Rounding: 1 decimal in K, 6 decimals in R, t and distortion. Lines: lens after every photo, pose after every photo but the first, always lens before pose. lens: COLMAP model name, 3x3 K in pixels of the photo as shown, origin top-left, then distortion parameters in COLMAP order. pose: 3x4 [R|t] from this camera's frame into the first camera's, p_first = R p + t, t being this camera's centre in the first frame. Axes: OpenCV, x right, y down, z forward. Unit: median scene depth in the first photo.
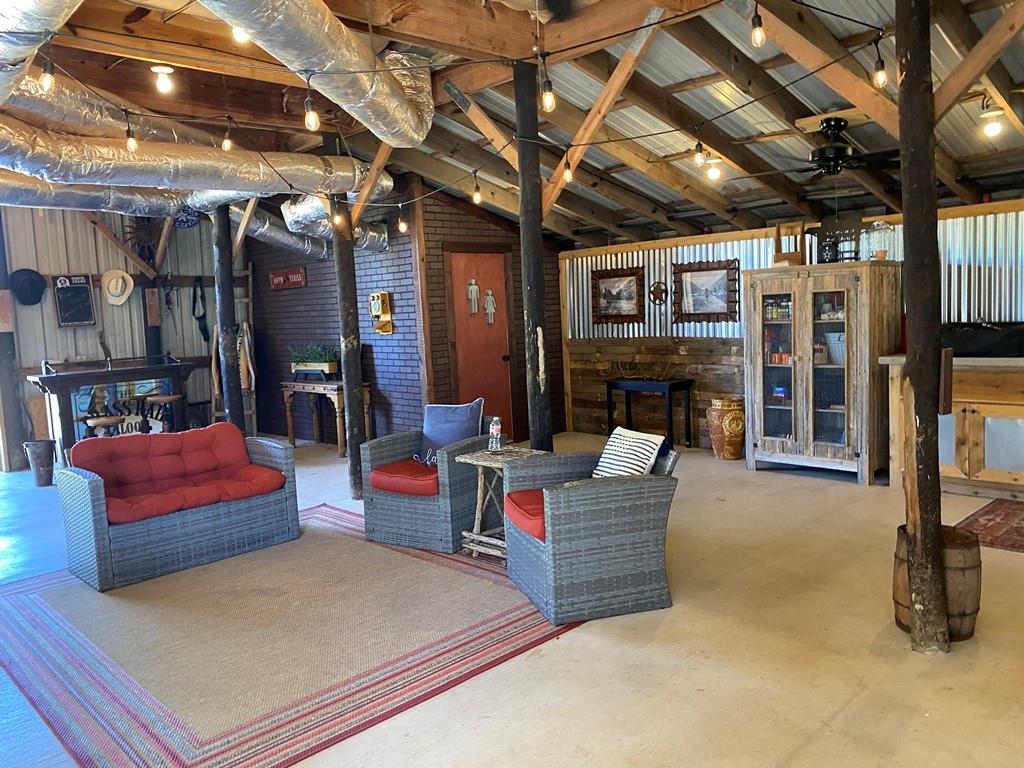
lens RADIAL K [[772.5, 0, 515.4], [0, 772.5, 378.1], [0, 0, 1]] dist [0.050574, -0.036349]
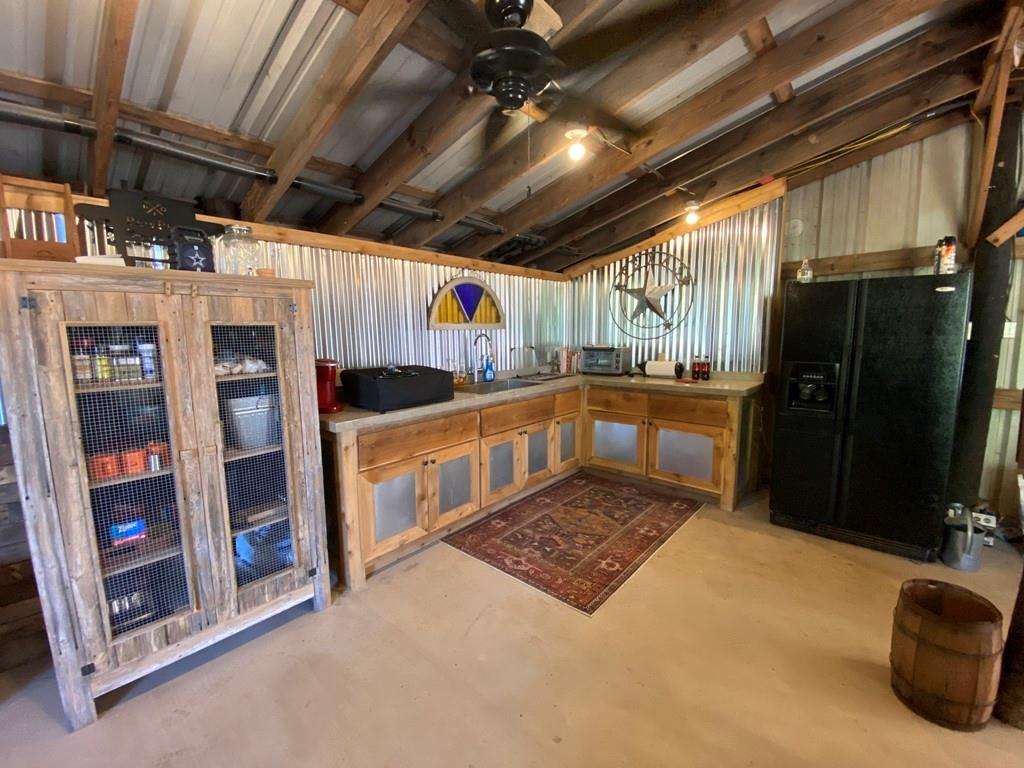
lens RADIAL K [[420.9, 0, 512.8], [0, 420.9, 384.8], [0, 0, 1]] dist [0.007088, -0.011987]
pose [[-0.079654, -0.082213, 0.993427, 0.080932], [0.107930, 0.990023, 0.090585, -0.077671], [-0.990962, 0.114436, -0.069986, 0.862868]]
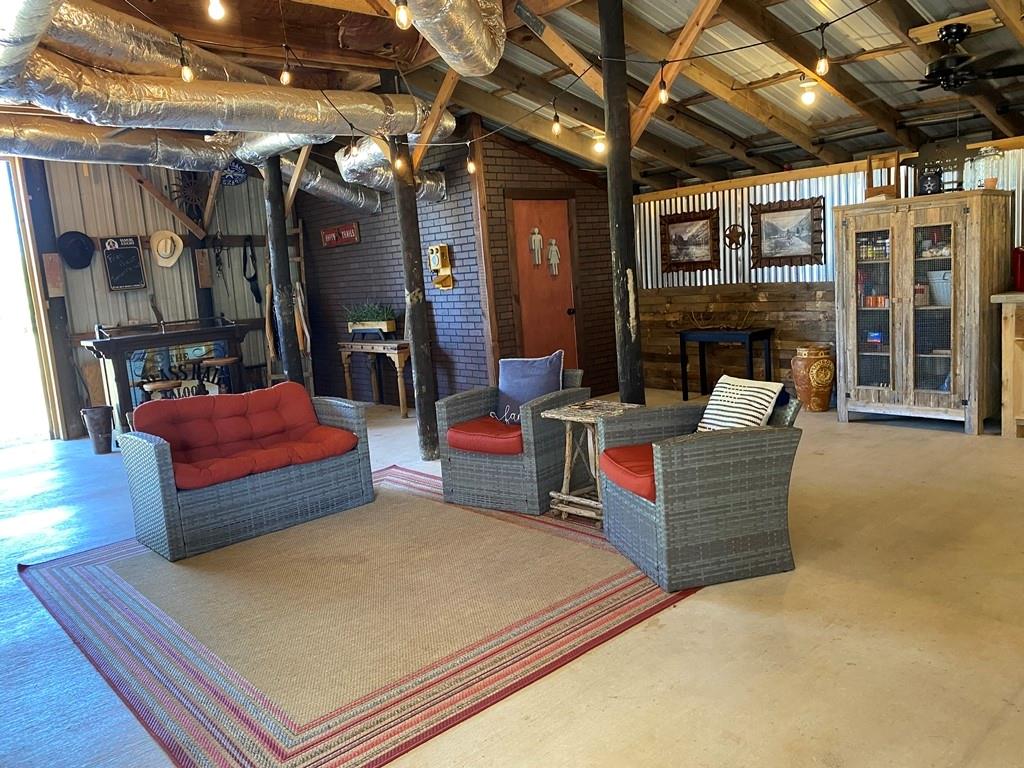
lens RADIAL K [[772.5, 0, 533.6], [0, 772.5, 371.6], [0, 0, 1]] dist [0.050574, -0.036349]
pose [[0.999309, -0.022857, -0.029321, -0.046562], [0.024046, 0.998875, 0.040869, 0.012071], [0.028354, -0.041546, 0.998734, 0.060974]]
